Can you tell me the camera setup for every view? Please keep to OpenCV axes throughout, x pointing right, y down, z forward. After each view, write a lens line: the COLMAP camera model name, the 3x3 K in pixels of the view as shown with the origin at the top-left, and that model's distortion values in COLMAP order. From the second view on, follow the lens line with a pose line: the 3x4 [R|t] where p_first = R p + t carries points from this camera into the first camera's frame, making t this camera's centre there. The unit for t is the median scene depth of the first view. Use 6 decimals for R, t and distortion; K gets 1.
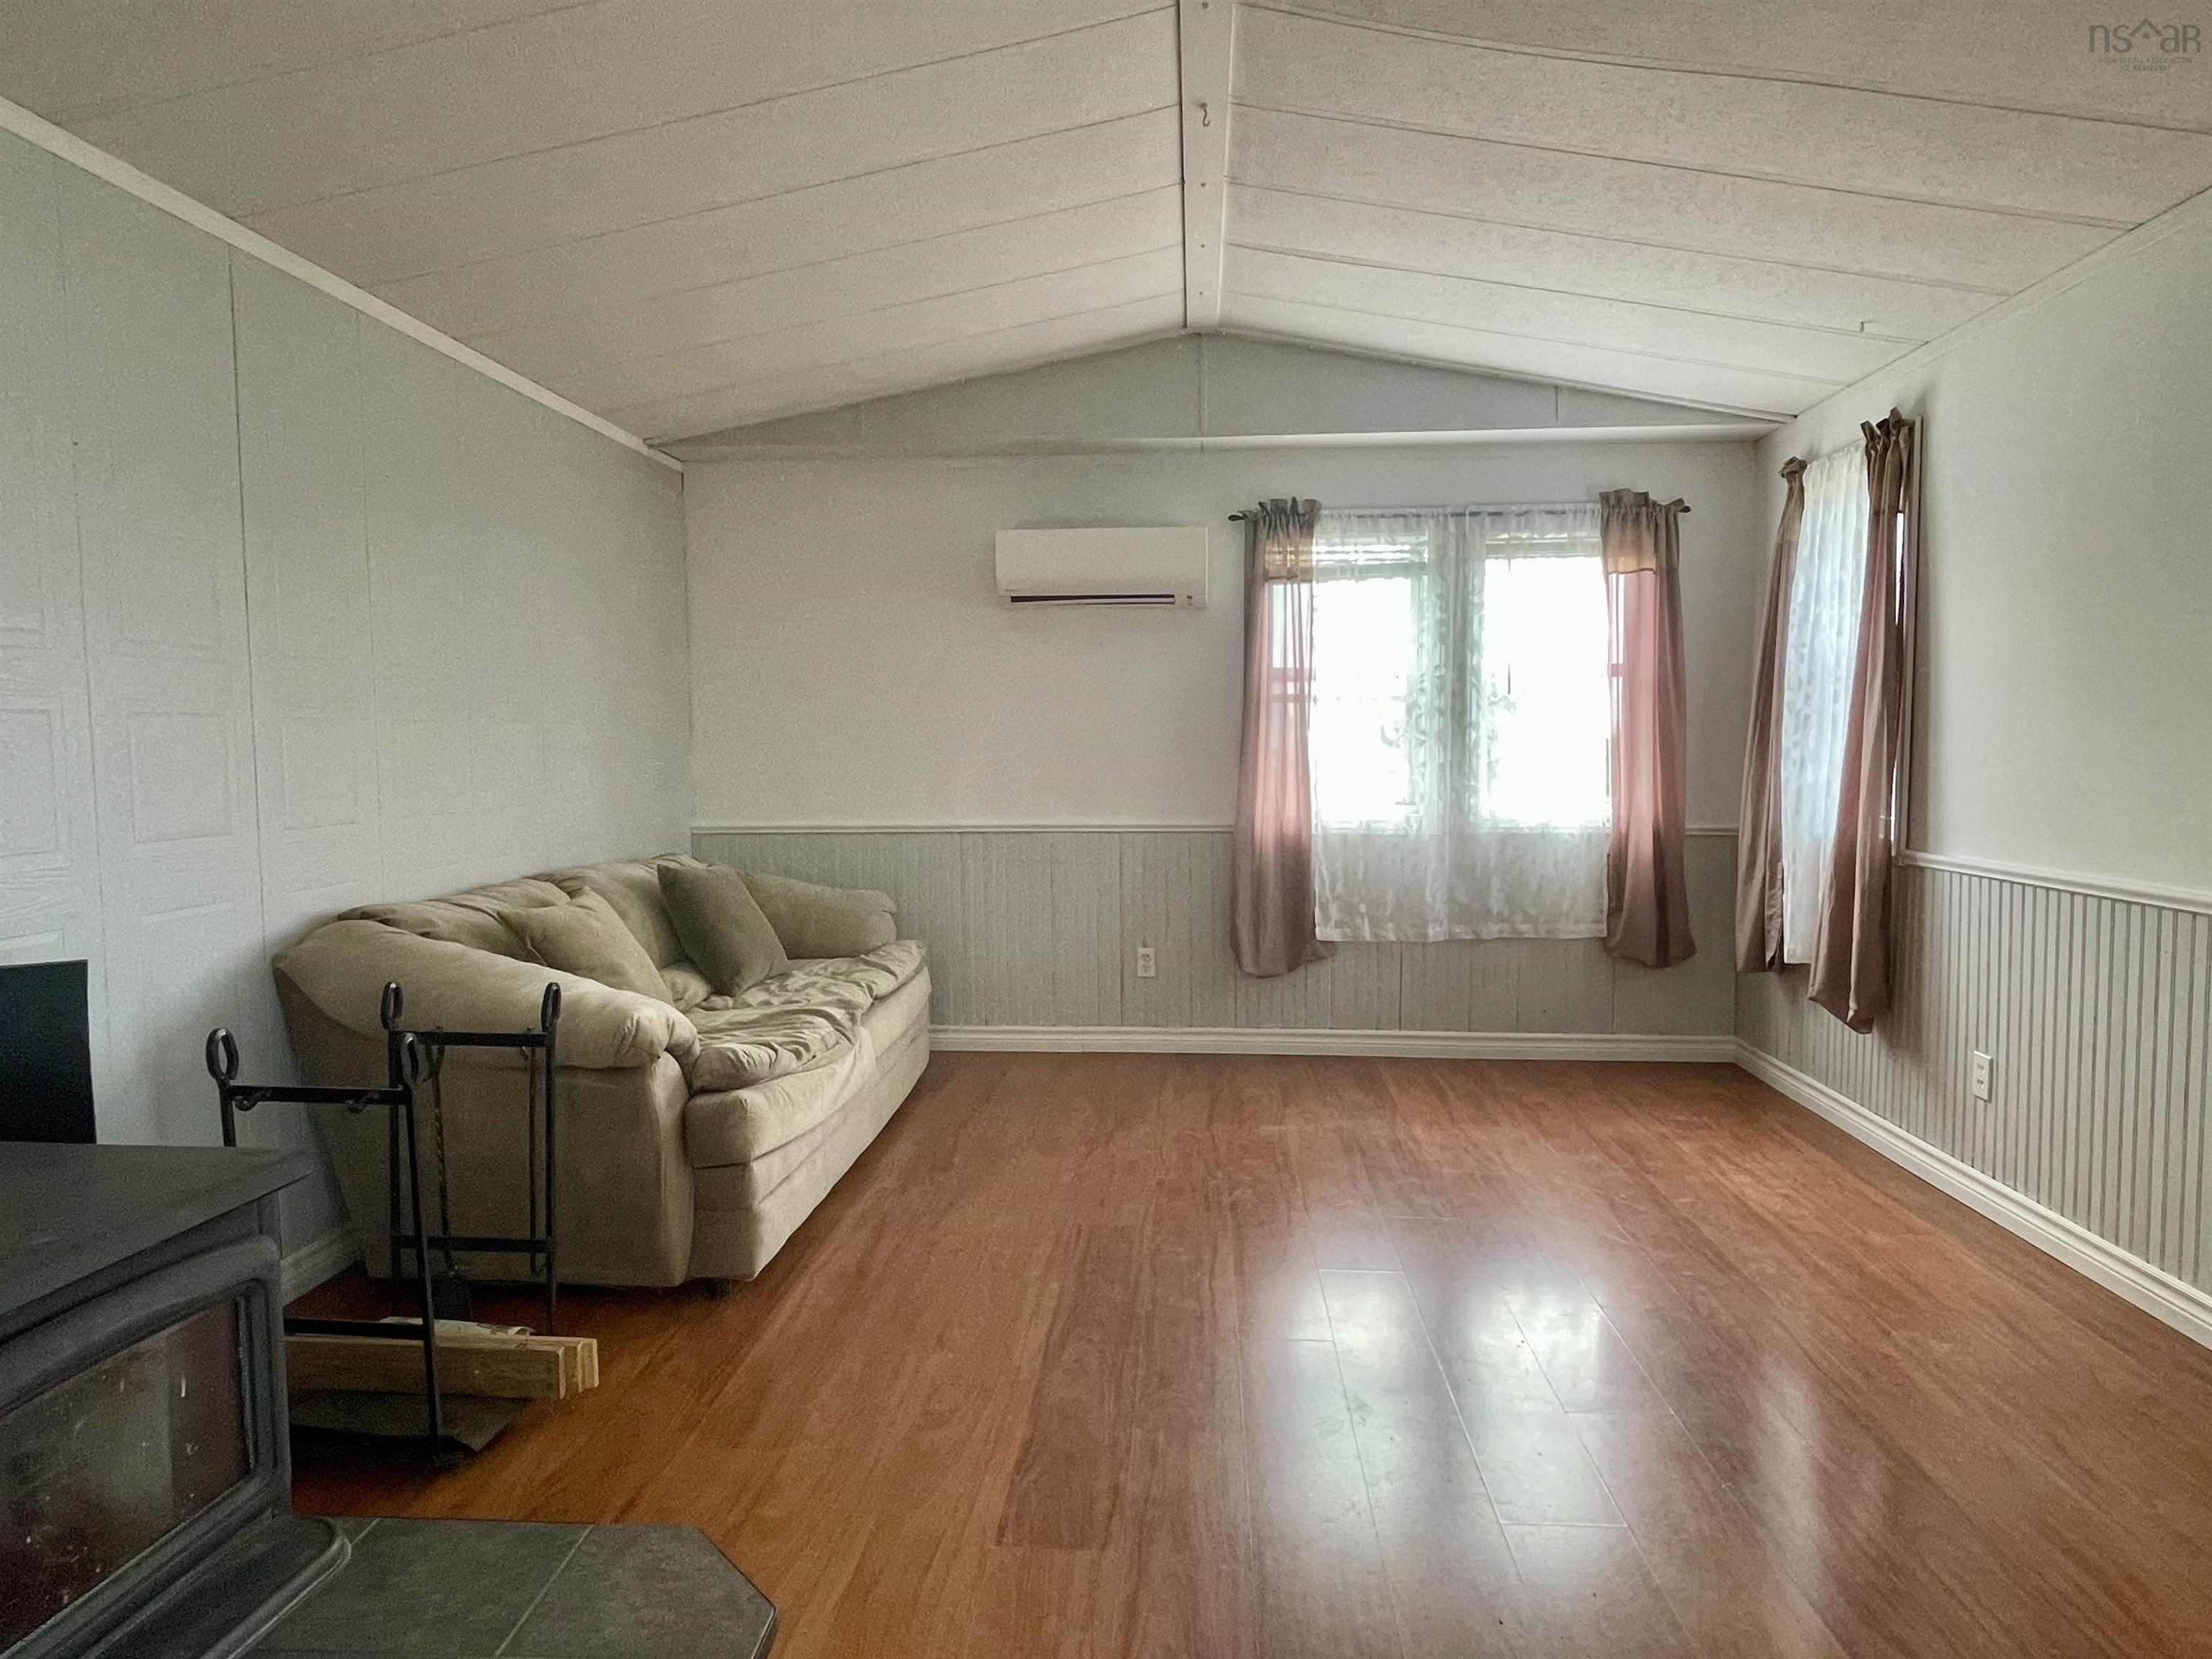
lens RADIAL K [[1306.6, 0, 1104.7], [0, 1306.6, 822.9], [0, 0, 1]] dist [0.010671, -0.000421]
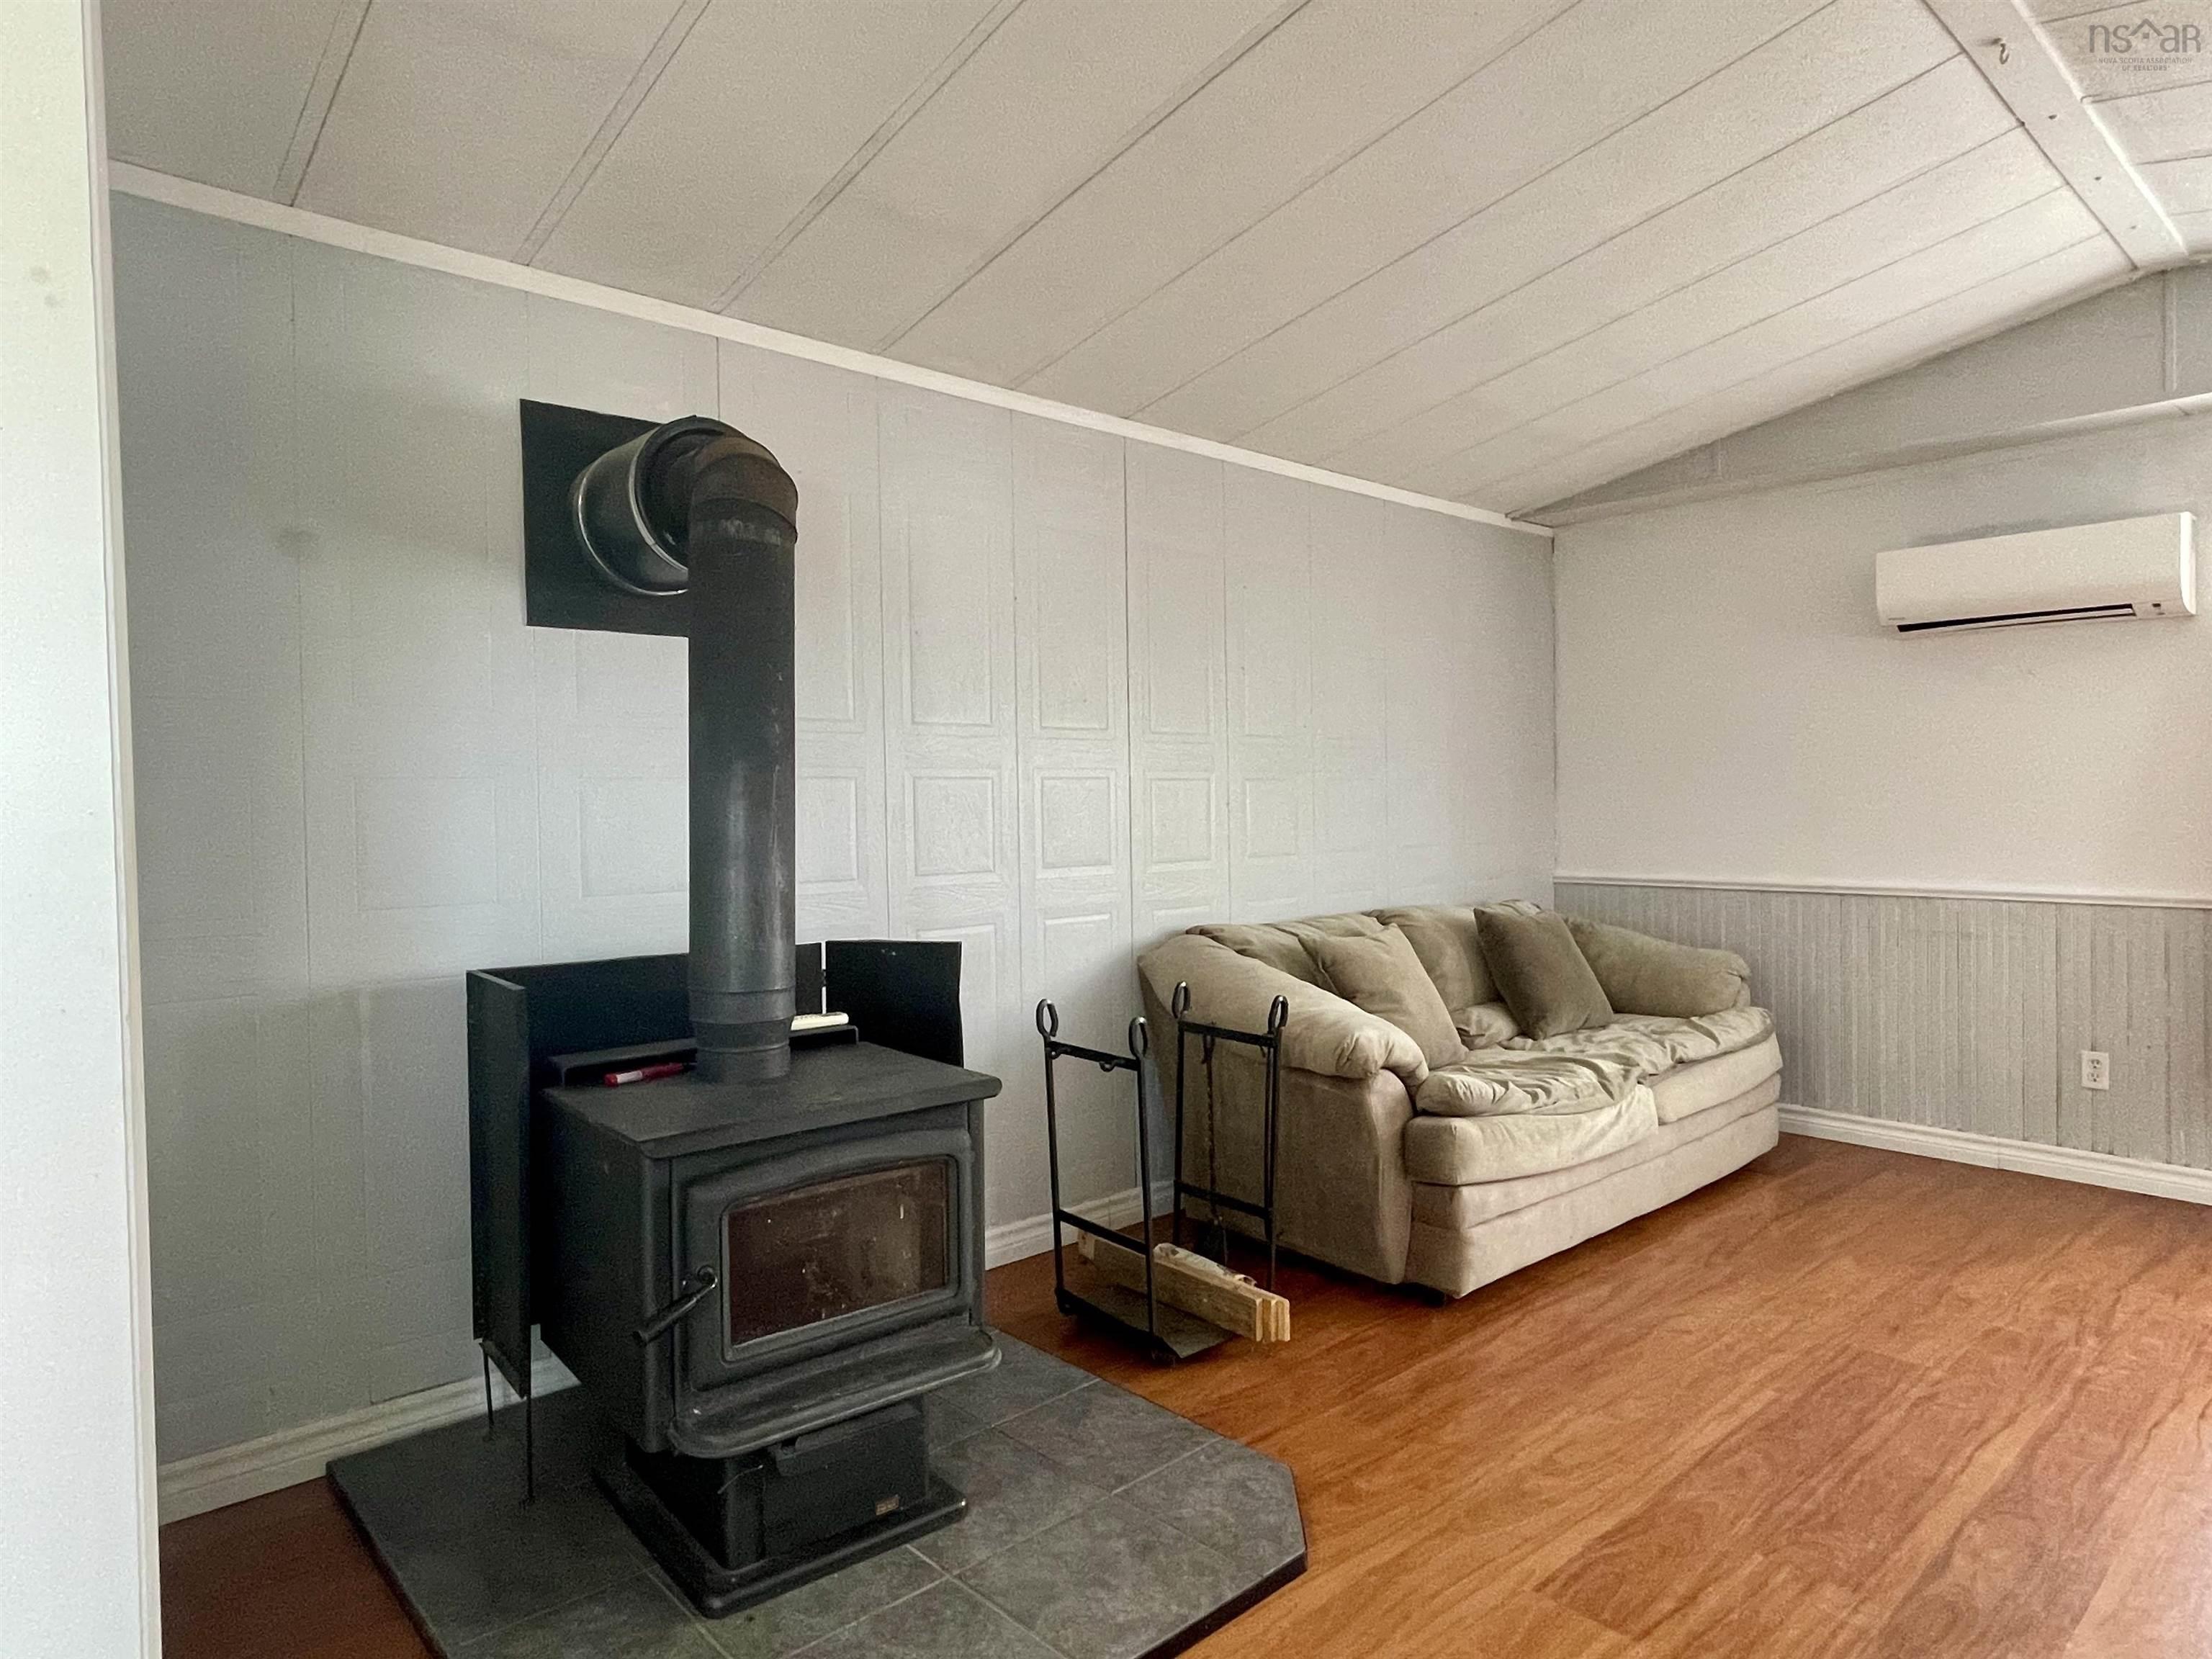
lens RADIAL K [[1306.6, 0, 1105.0], [0, 1306.6, 818.7], [0, 0, 1]] dist [0.010671, -0.000421]
pose [[0.723777, 0.008249, -0.689985, 0.254078], [-0.037371, 0.998930, -0.027258, -0.001426], [0.689021, 0.045514, 0.723311, 0.011003]]
